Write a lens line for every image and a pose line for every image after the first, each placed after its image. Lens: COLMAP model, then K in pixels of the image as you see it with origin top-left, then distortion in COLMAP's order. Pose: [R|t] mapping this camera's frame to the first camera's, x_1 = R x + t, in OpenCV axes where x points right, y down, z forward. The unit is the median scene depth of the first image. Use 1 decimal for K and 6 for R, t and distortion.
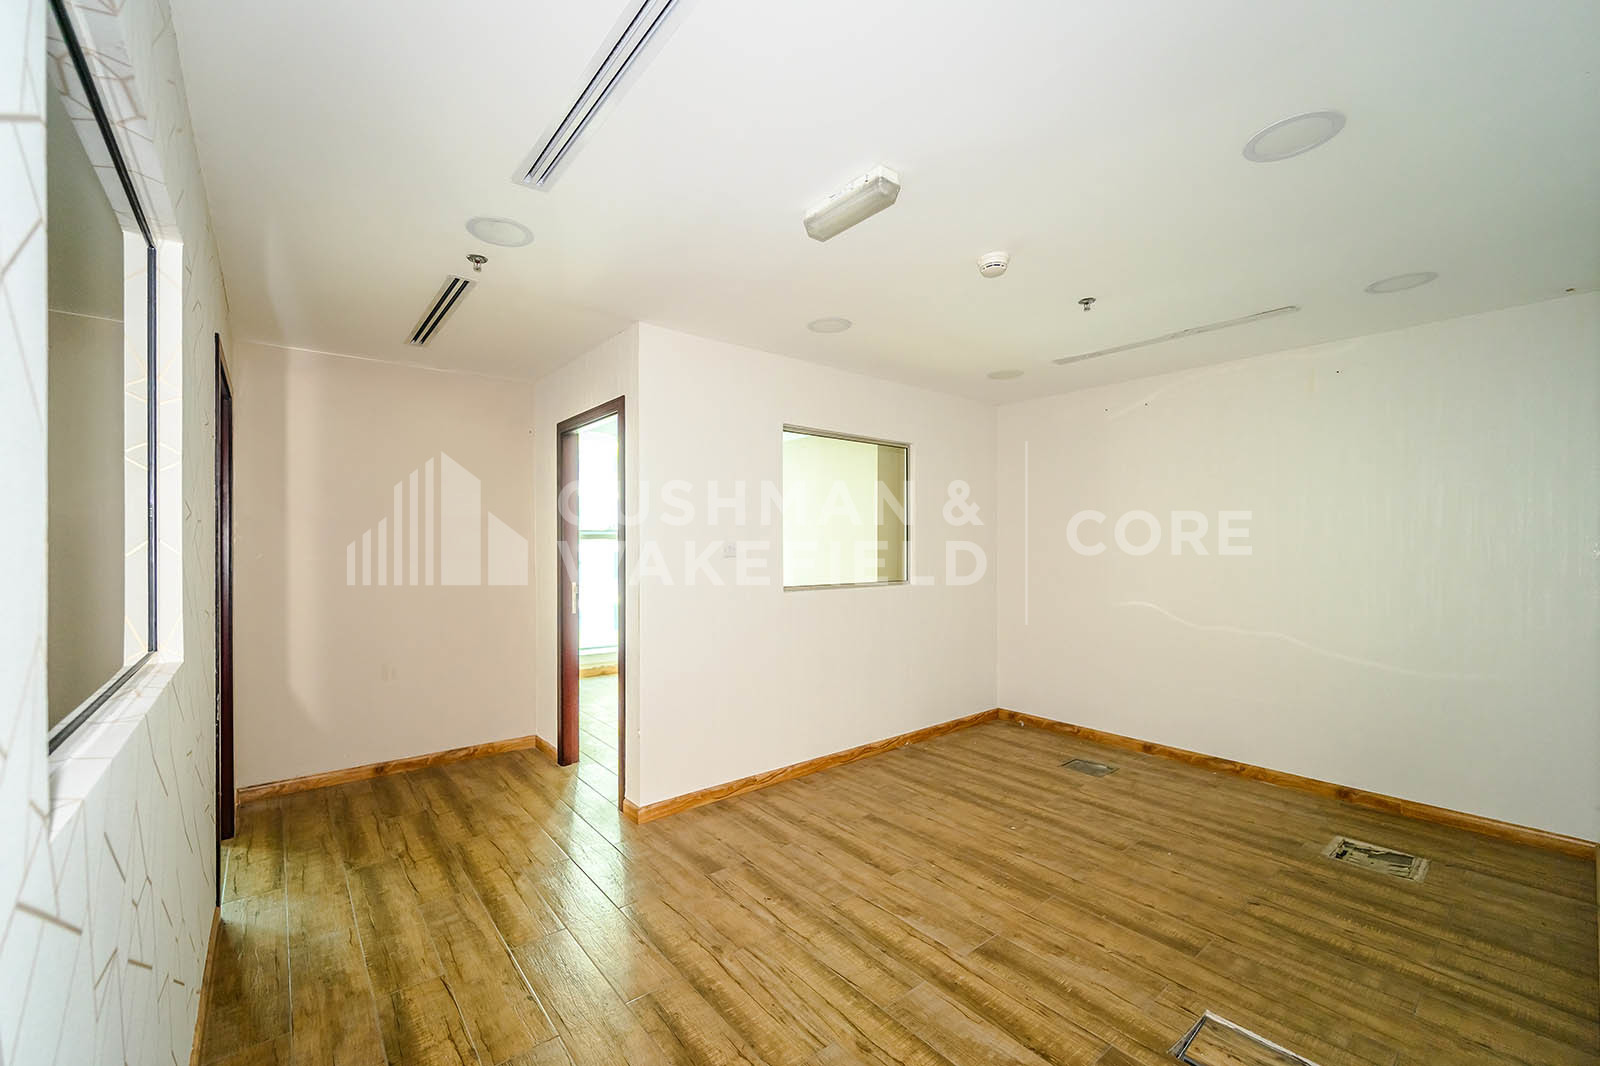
lens RADIAL K [[636.4, 0, 803.4], [0, 636.4, 538.3], [0, 0, 1]] dist [-0.000254, 0.000007]
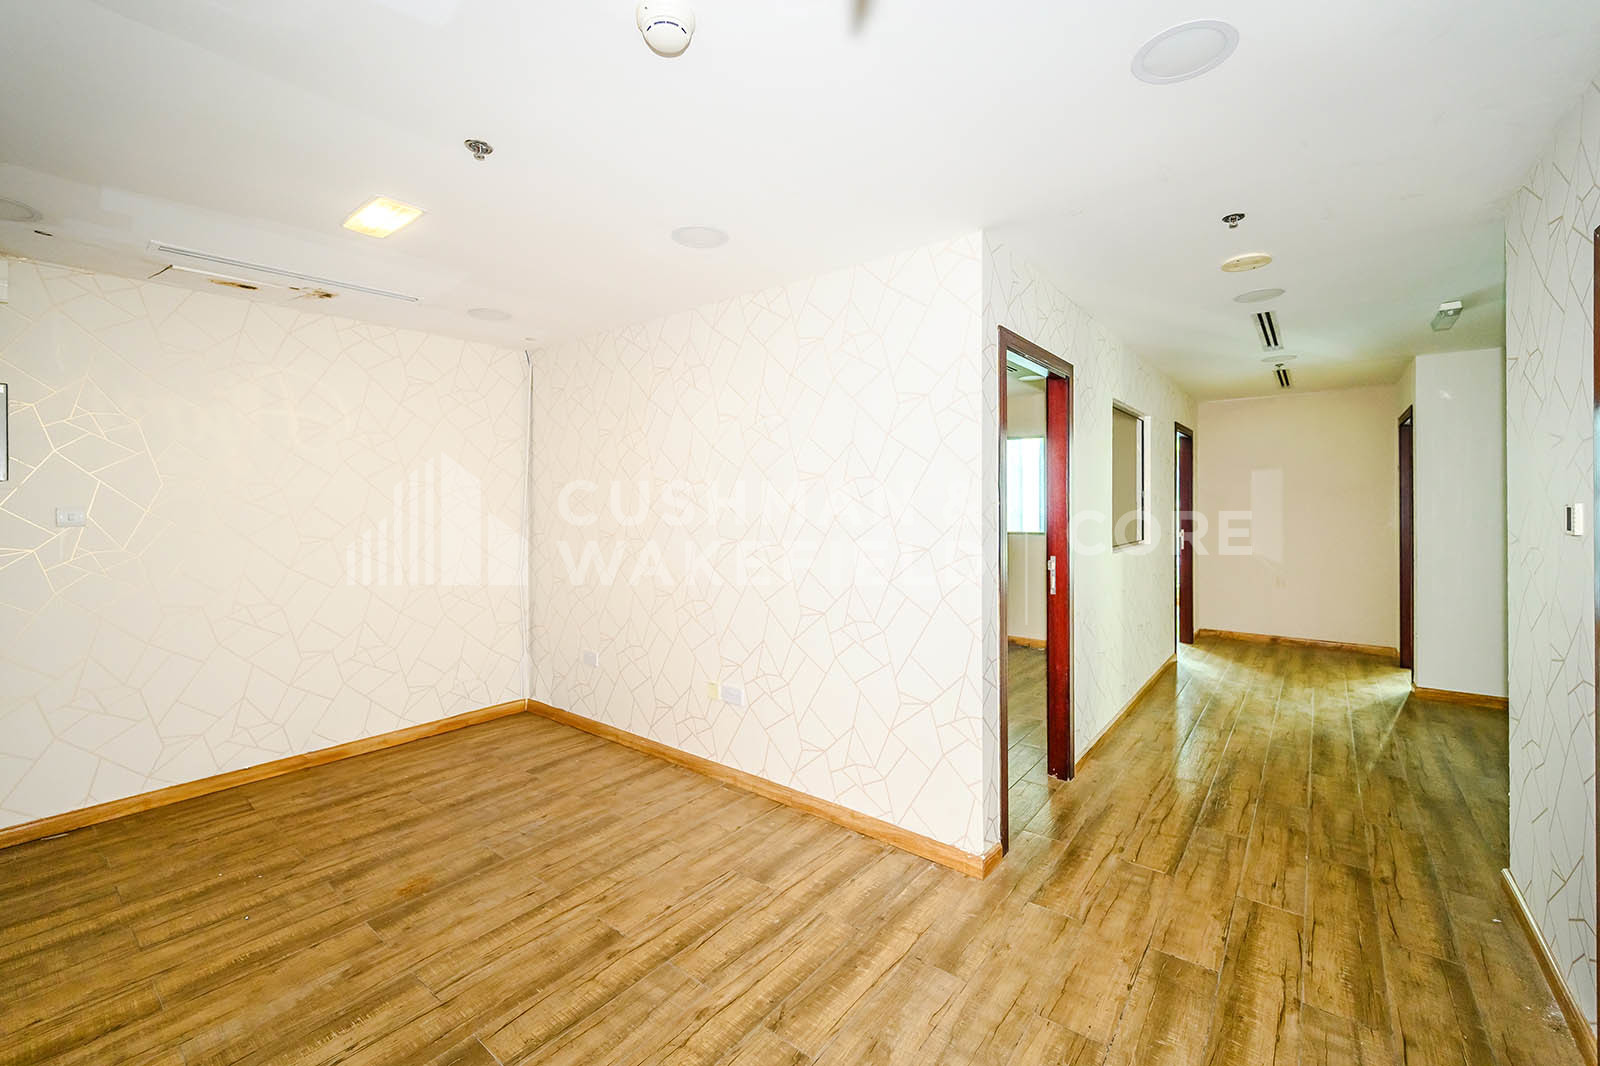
lens RADIAL K [[655.4, 0, 800.2], [0, 655.4, 507.8], [0, 0, 1]] dist [0.000201, -0.000112]
pose [[0.205349, 0.000044, -0.978689, 1.325026], [-0.000156, 1.000000, 0.000012, -0.001732], [0.978689, 0.000150, 0.205349, 1.089534]]
